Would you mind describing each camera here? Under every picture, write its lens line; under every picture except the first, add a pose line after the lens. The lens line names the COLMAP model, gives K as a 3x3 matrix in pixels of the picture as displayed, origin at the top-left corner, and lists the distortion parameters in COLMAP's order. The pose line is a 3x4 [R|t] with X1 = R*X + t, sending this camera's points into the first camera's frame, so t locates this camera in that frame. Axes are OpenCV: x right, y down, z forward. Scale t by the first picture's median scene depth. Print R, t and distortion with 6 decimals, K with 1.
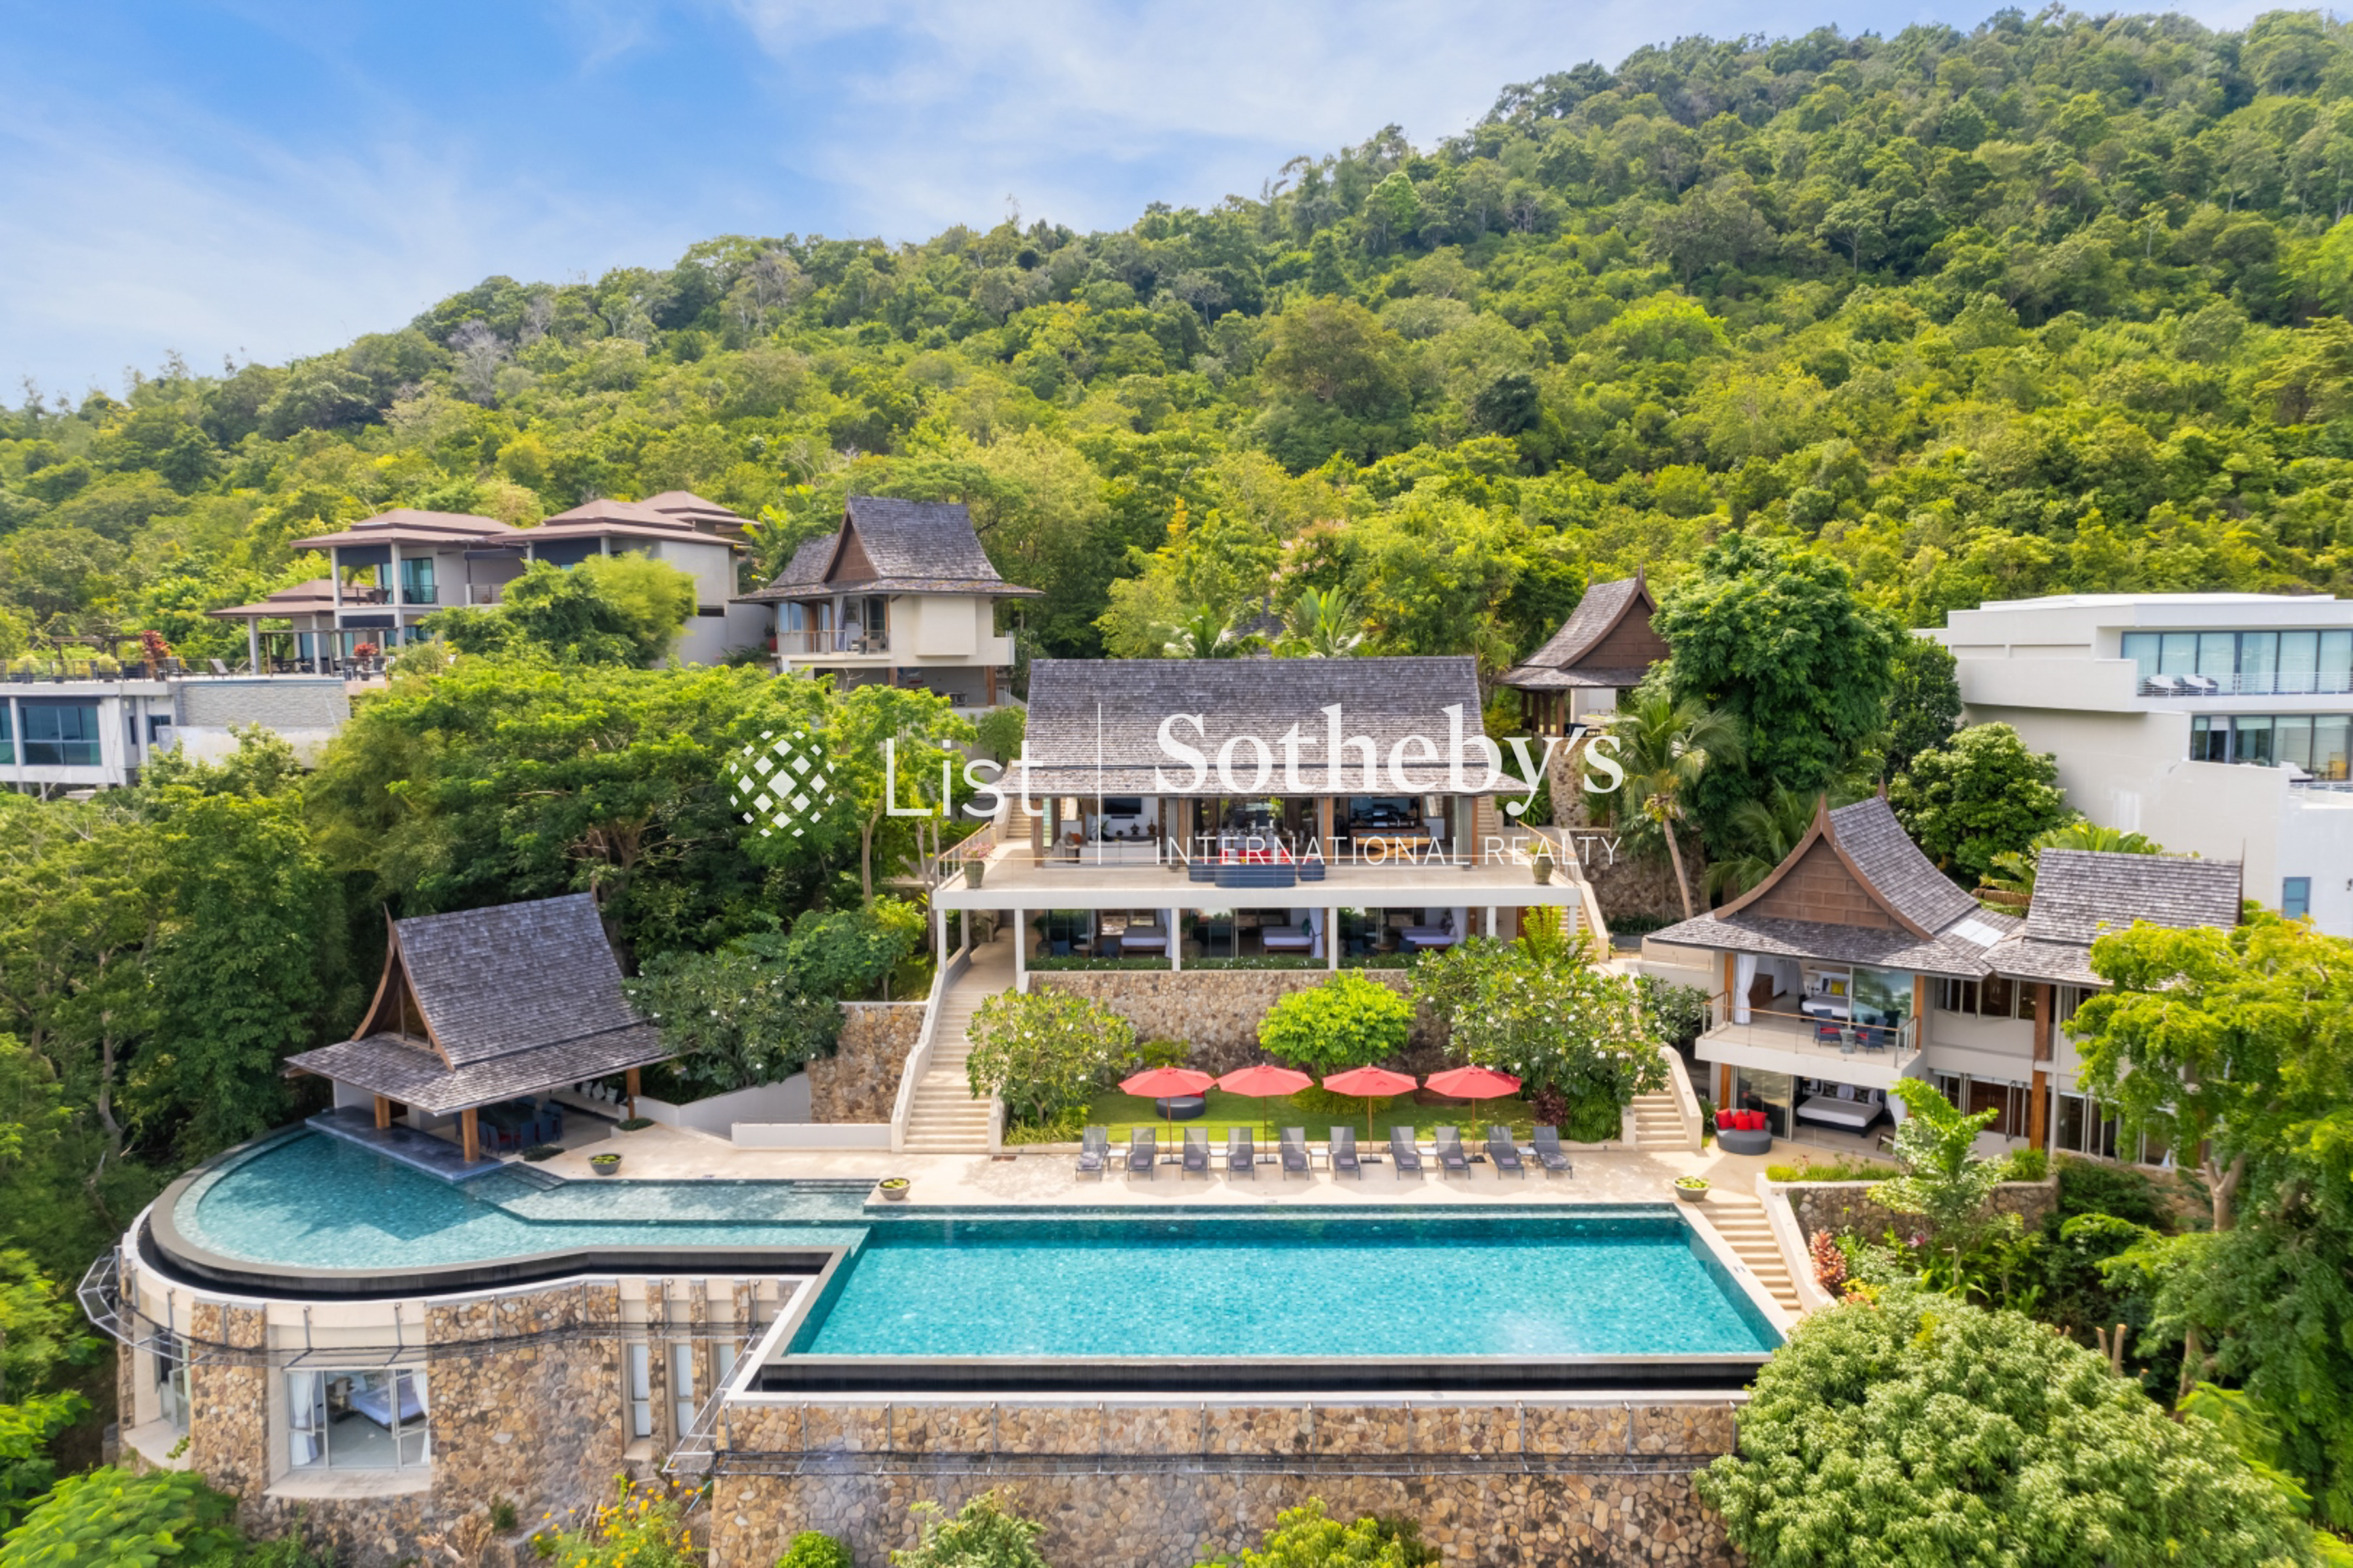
lens RADIAL K [[1433.4, 0, 1262.2], [0, 1433.4, 823.6], [0, 0, 1]] dist [-0.046354, 0.060042]
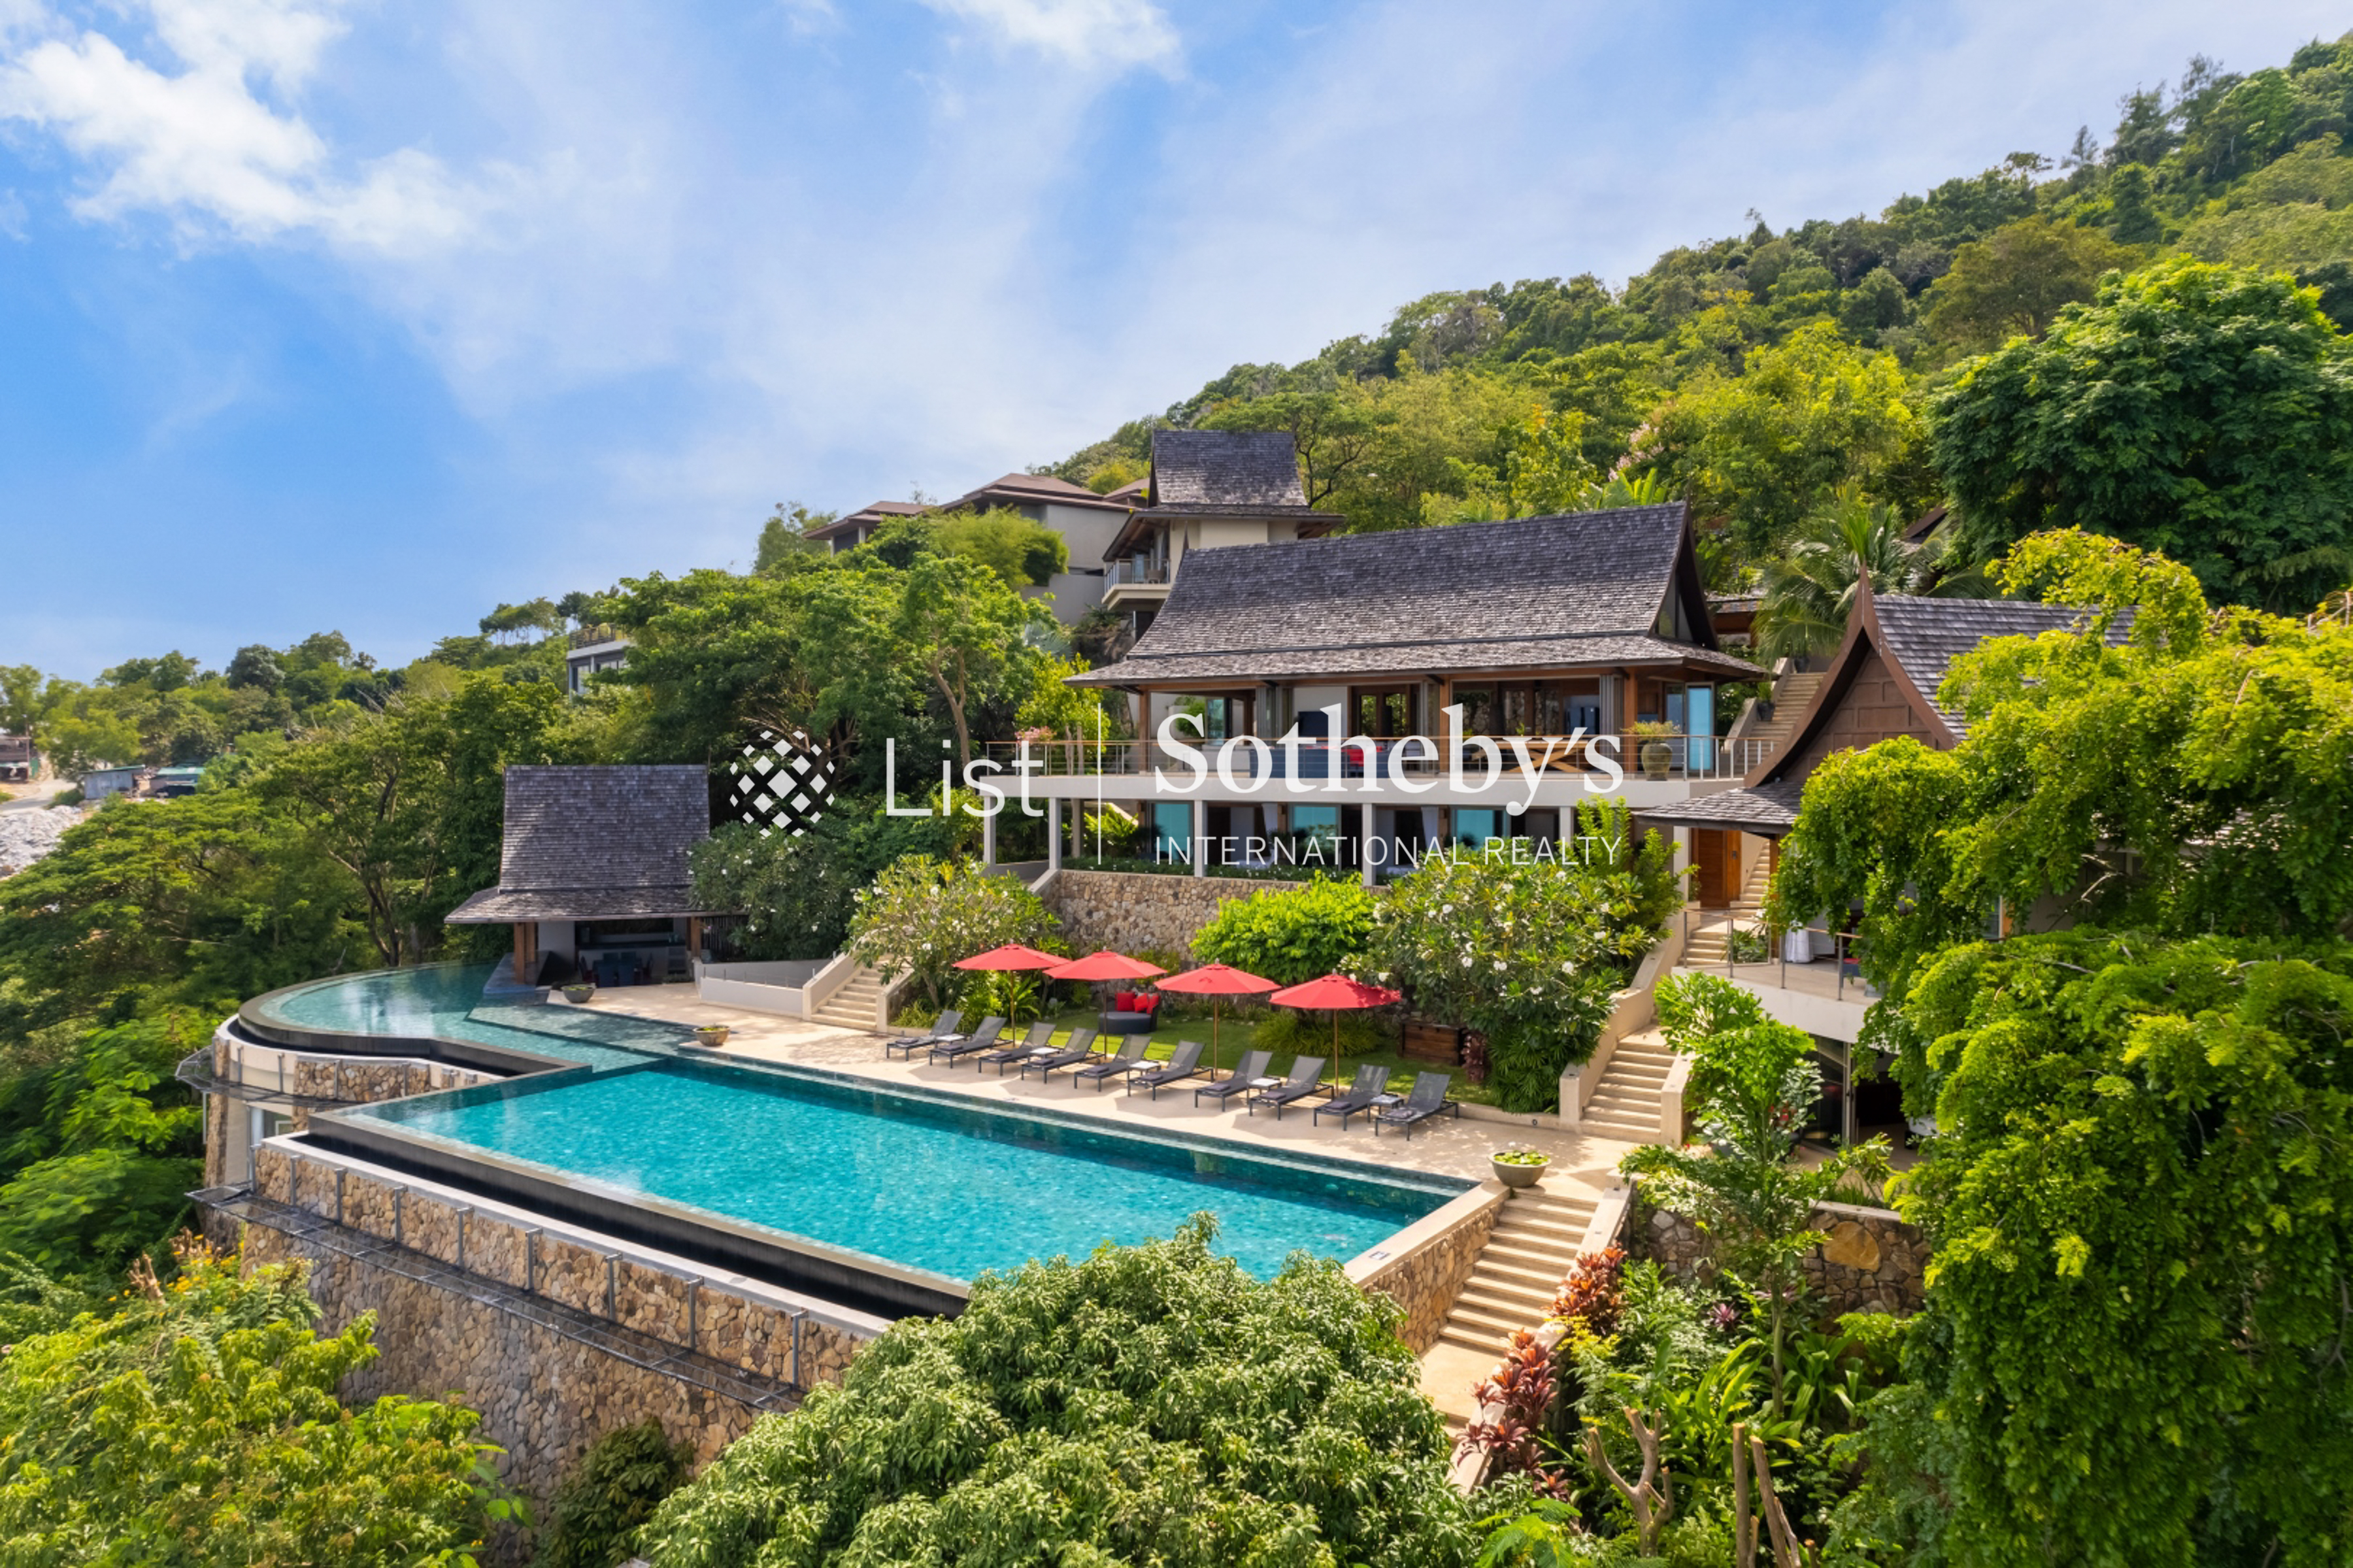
lens RADIAL K [[1485.3, 0, 1206.0], [0, 1485.3, 809.5], [0, 0, 1]] dist [-0.062655, 0.092386]
pose [[0.833764, 0.024324, -0.551585, 0.451562], [-0.063346, 0.996646, -0.051802, 0.117404], [0.548475, 0.078131, 0.832508, 0.306999]]
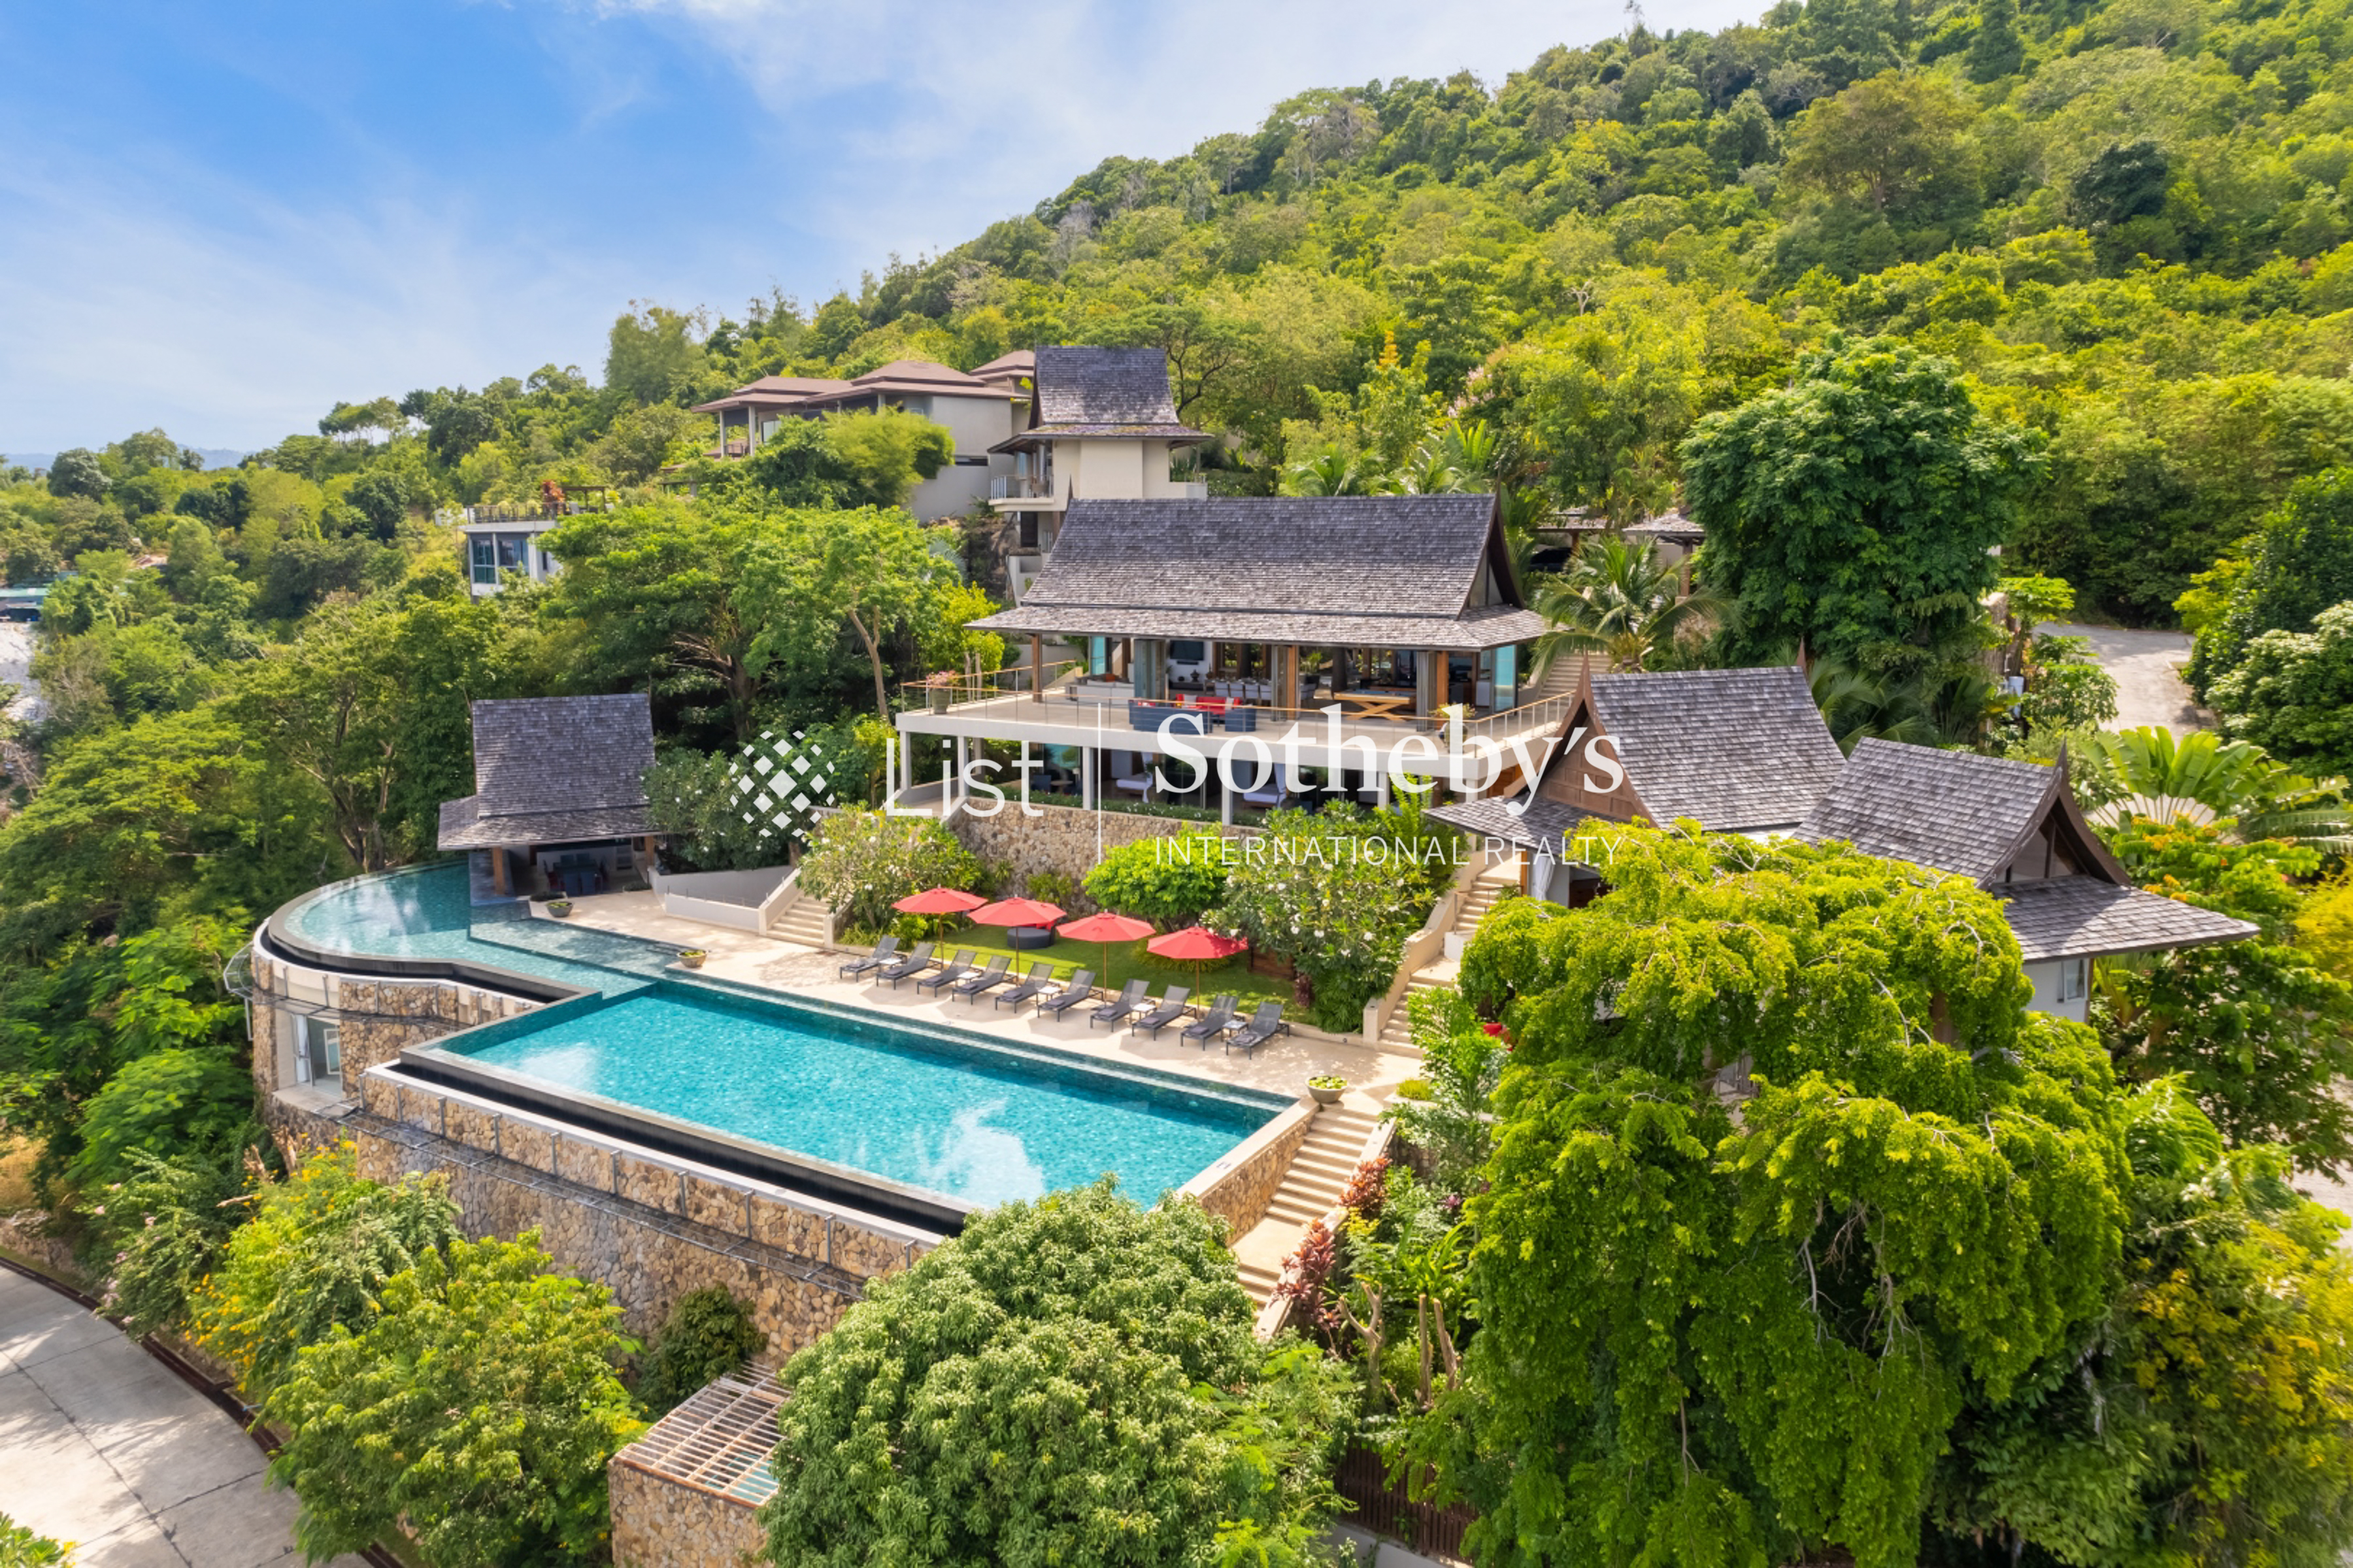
lens RADIAL K [[1509.0, 0, 1176.5], [0, 1509.0, 784.0], [0, 0, 1]] dist [-0.048188, 0.074252]
pose [[0.868602, 0.089784, -0.487308, 0.547395], [-0.062795, 0.995463, 0.071480, 0.006575], [0.491515, -0.031487, 0.870299, 0.125810]]
